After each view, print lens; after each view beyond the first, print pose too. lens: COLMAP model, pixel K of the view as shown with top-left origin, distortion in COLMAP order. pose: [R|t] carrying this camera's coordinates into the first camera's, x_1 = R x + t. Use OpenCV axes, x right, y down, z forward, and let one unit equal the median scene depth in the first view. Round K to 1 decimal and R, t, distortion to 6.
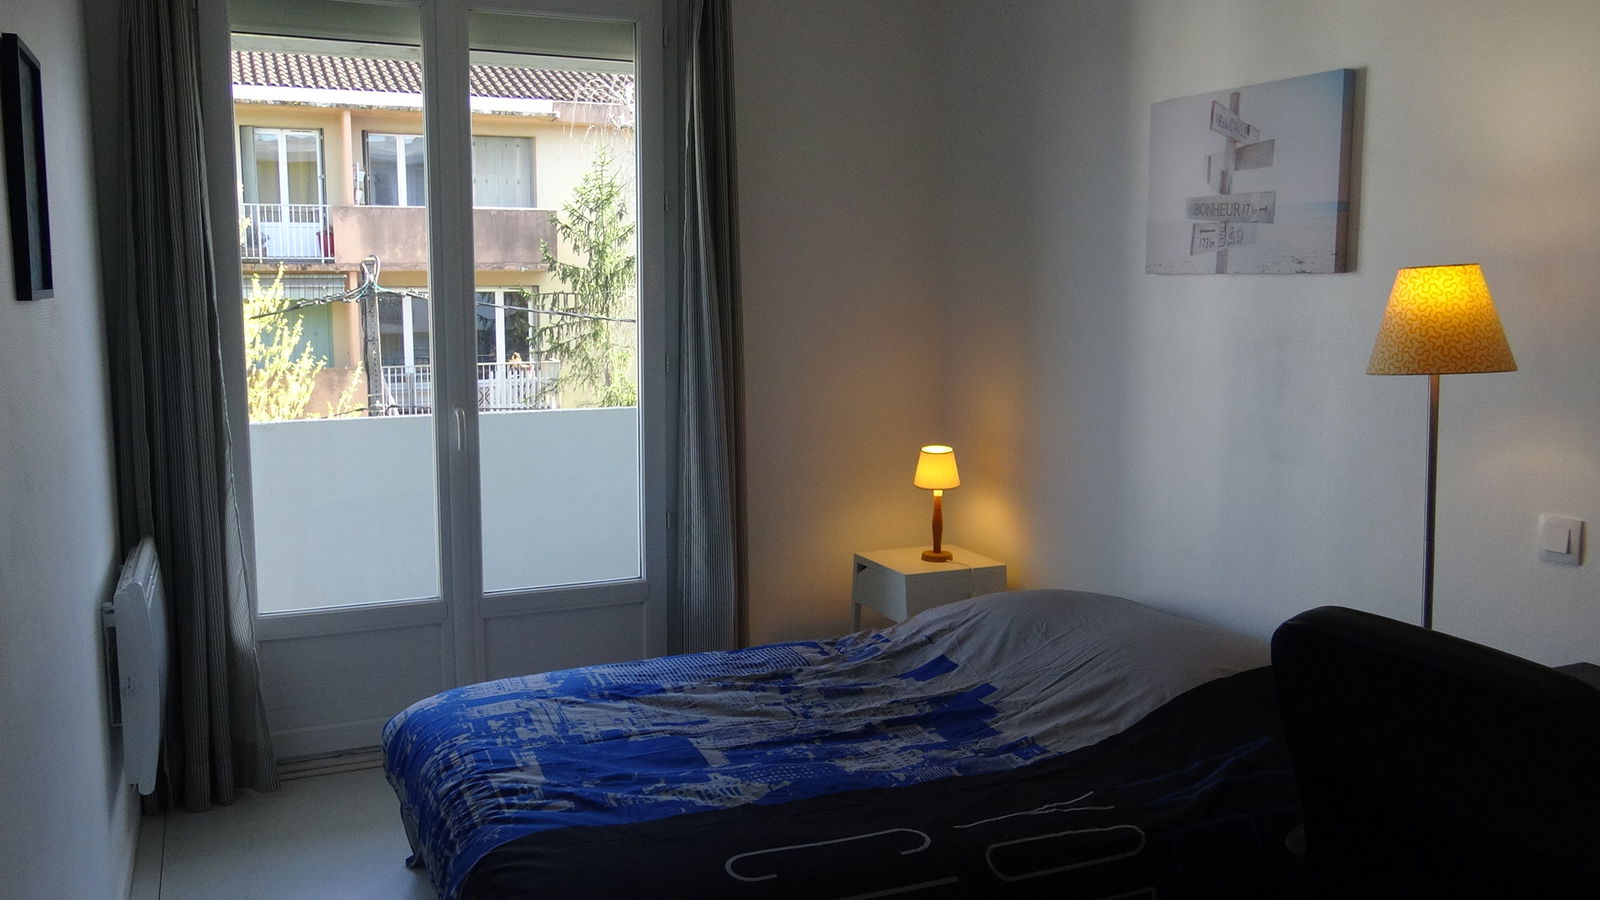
lens RADIAL K [[1321.5, 0, 800.0], [0, 1321.5, 446.5], [0, 0, 1]] dist [-0.015346, -0.007404]
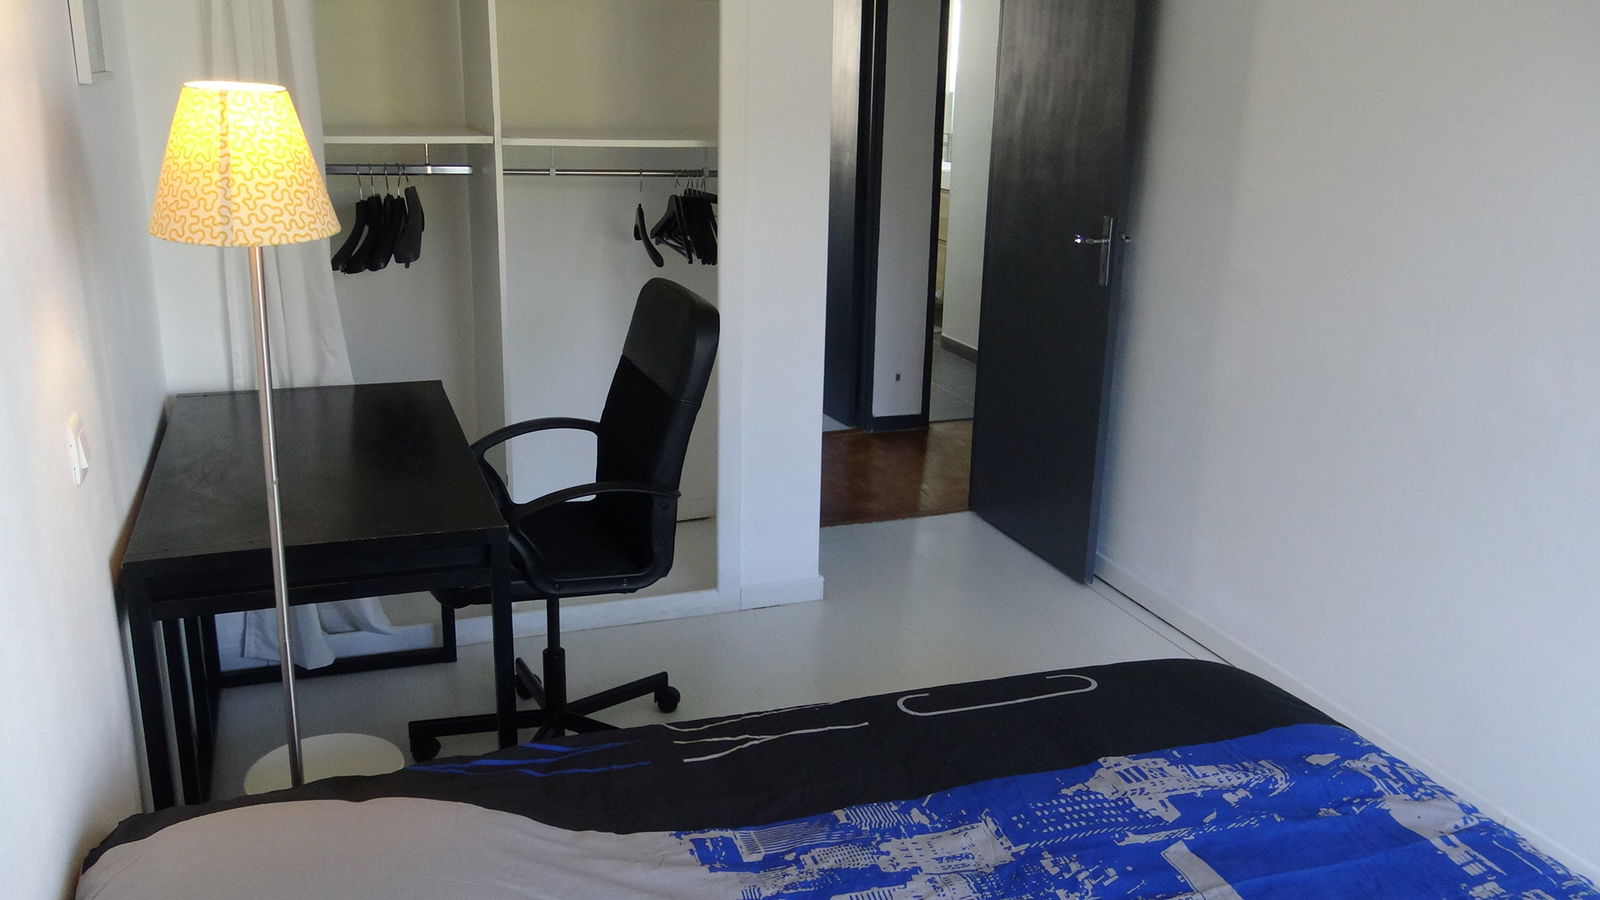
lens RADIAL K [[1321.5, 0, 793.1], [0, 1321.5, 452.3], [0, 0, 1]] dist [-0.015346, -0.007404]
pose [[-0.997259, -0.040828, 0.061708, 0.088619], [-0.012466, 0.914768, 0.403786, -0.190029], [-0.072934, 0.401910, -0.912770, 1.307993]]
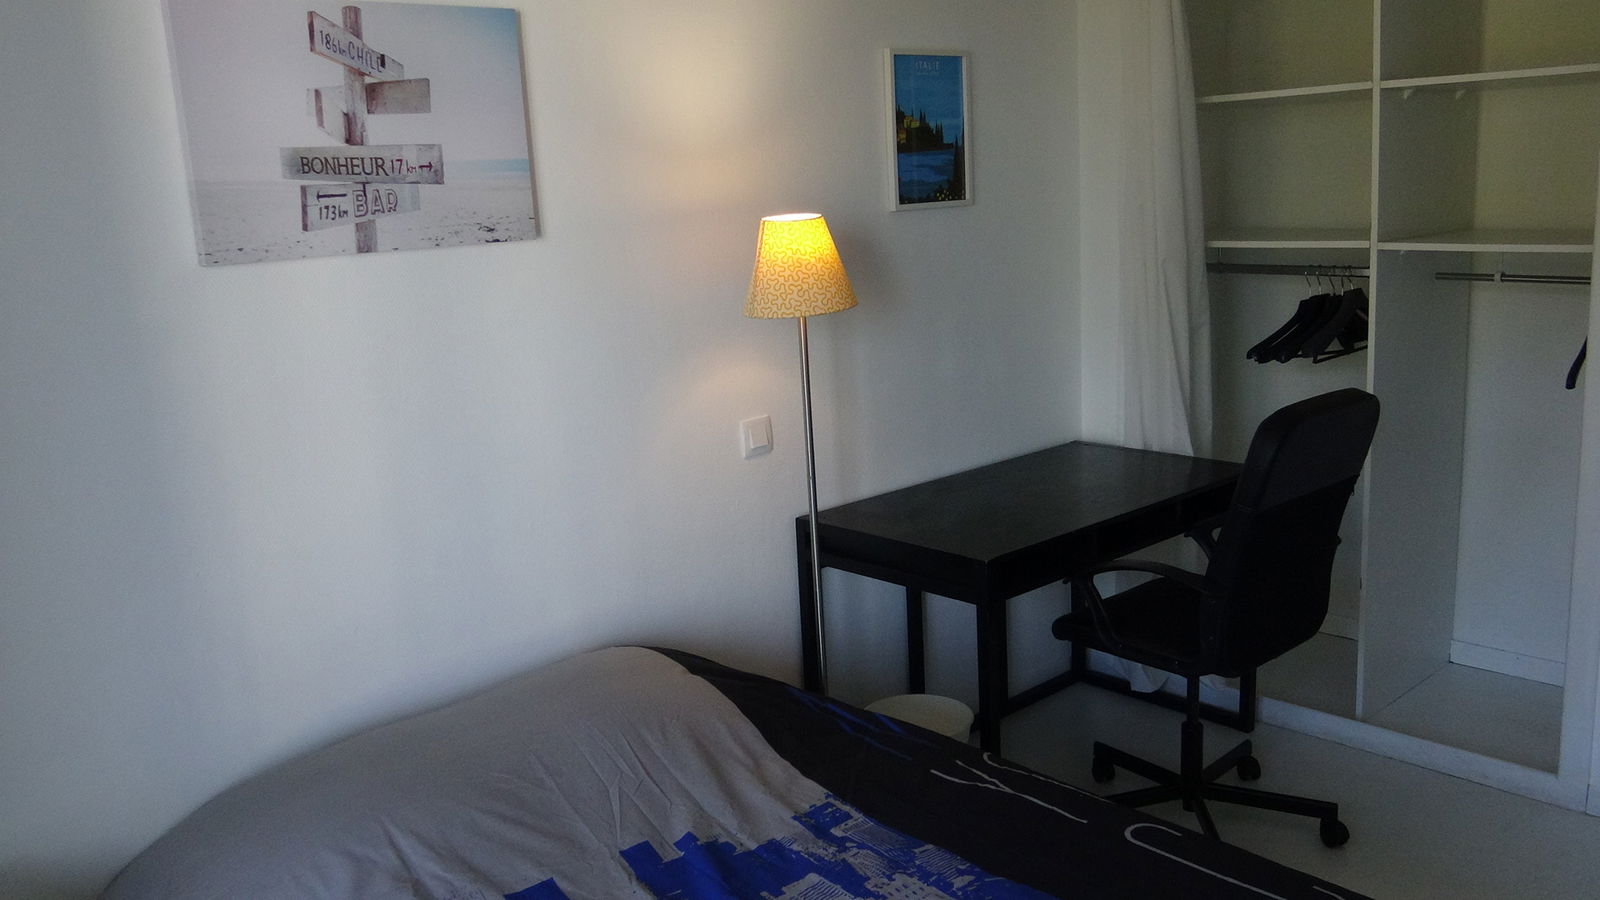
lens RADIAL K [[1321.5, 0, 795.4], [0, 1321.5, 447.8], [0, 0, 1]] dist [-0.015346, -0.007404]
pose [[-0.309725, -0.172780, 0.934996, -0.477163], [0.172107, 0.956920, 0.233844, -0.161436], [-0.935120, 0.233347, -0.266645, 1.018743]]
